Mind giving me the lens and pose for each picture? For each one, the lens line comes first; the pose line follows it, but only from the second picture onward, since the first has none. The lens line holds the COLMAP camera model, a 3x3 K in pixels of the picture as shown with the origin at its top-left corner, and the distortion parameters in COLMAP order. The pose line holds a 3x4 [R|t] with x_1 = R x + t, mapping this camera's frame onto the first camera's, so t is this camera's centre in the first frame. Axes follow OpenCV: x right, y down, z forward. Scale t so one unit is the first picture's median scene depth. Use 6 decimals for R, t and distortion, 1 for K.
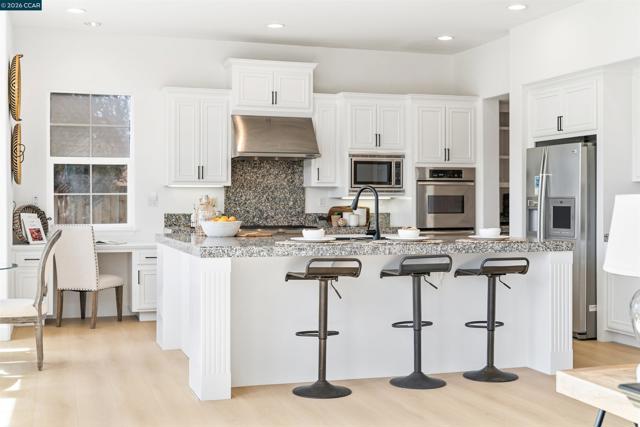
lens RADIAL K [[803.3, 0, 319.1], [0, 803.3, 202.5], [0, 0, 1]] dist [0.025331, 0.003075]
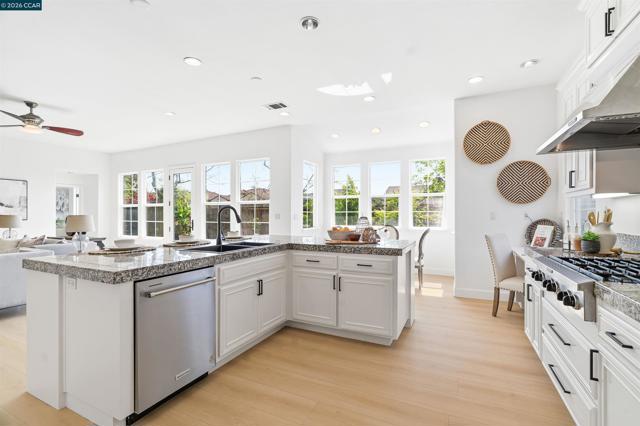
lens RADIAL K [[293.7, 0, 321.0], [0, 293.7, 215.6], [0, 0, 1]] dist [-0.000028, 0.000532]
pose [[-0.689450, 0.001655, -0.724332, 0.219384], [-0.000001, 0.999997, 0.002285, -0.003177], [0.724334, 0.001576, -0.689448, 1.009325]]
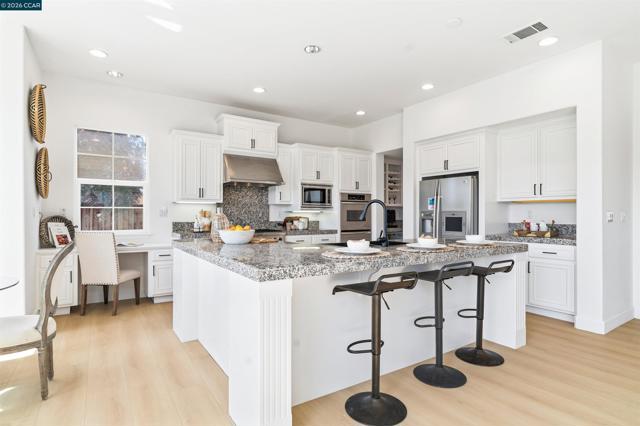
lens RADIAL K [[335.5, 0, 321.5], [0, 335.5, 215.2], [0, 0, 1]] dist [0.000852, 0.000720]
pose [[0.963697, 0.001958, 0.266992, -0.100065], [-0.002132, 0.999998, 0.000359, 0.001162], [-0.266991, -0.000915, 0.963699, 0.374747]]
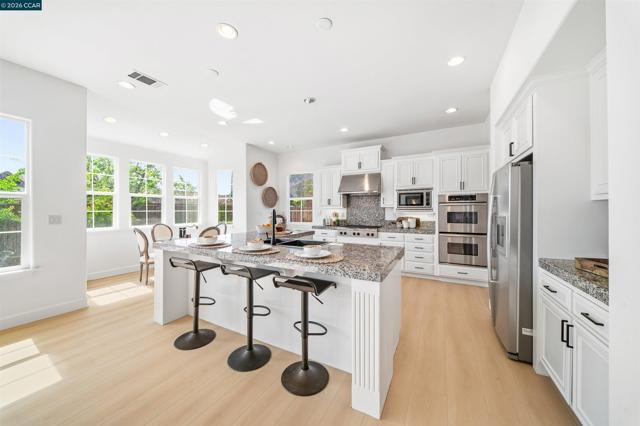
lens RADIAL K [[224.9, 0, 317.0], [0, 224.9, 211.6], [0, 0, 1]] dist [0.000923, -0.000023]
pose [[0.688528, 0.003905, -0.725199, 0.297901], [0.000029, 0.999985, 0.005412, -0.012511], [0.725209, -0.003747, 0.688518, 0.519517]]
